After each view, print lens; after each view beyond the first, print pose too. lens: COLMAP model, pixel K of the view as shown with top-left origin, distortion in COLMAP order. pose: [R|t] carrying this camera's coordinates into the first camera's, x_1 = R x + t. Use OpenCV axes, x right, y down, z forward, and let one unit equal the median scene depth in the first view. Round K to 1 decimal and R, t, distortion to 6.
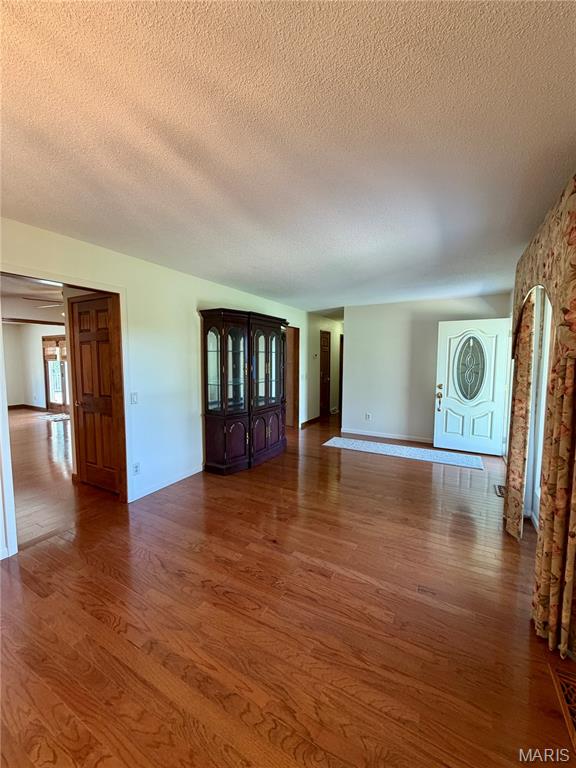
lens RADIAL K [[307.4, 0, 290.0], [0, 307.4, 380.0], [0, 0, 1]] dist [-0.001446, 0.000381]
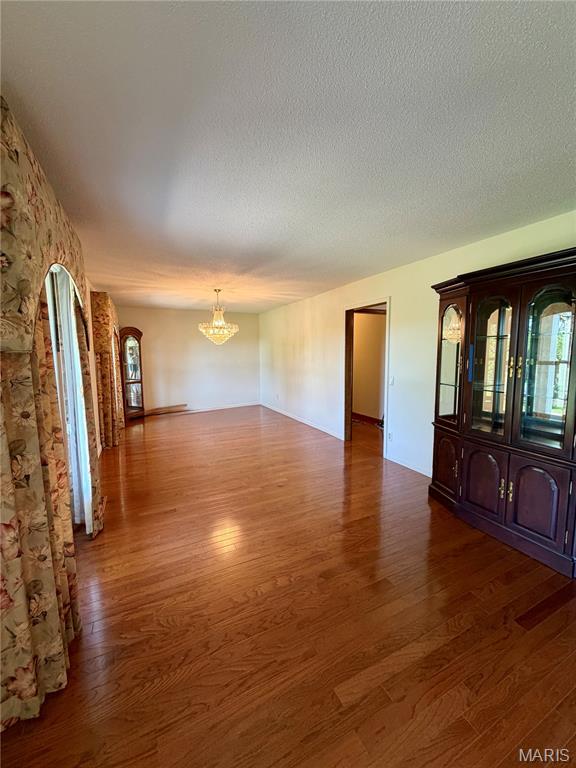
lens RADIAL K [[307.4, 0, 289.1], [0, 307.4, 383.6], [0, 0, 1]] dist [-0.001446, 0.000381]
pose [[-0.578088, 0.084988, -0.811536, 0.995155], [-0.064580, 0.986676, 0.149333, -0.121668], [0.813414, 0.138737, -0.564897, 1.759975]]
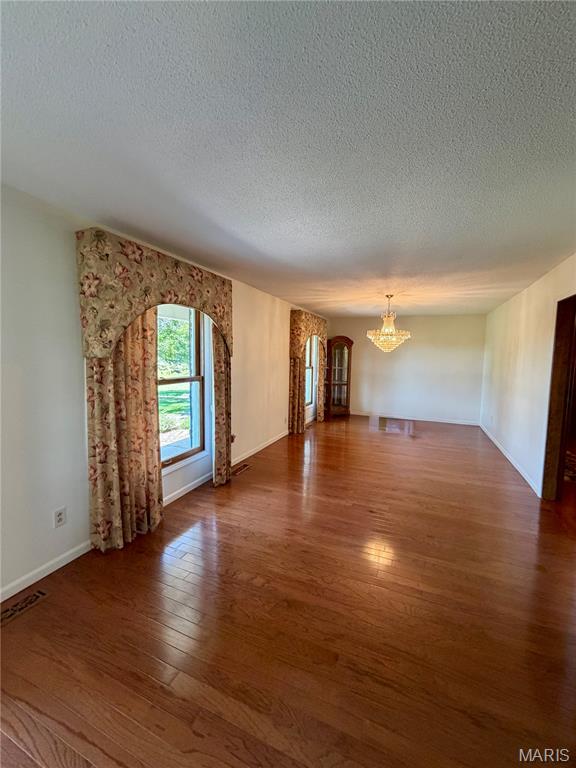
lens RADIAL K [[307.4, 0, 283.8], [0, 307.4, 381.8], [0, 0, 1]] dist [-0.001446, 0.000381]
pose [[-0.996076, -0.011836, -0.087711, 0.406907], [-0.026414, 0.985609, 0.166966, -0.165866], [0.084473, 0.168627, -0.982054, 2.098794]]
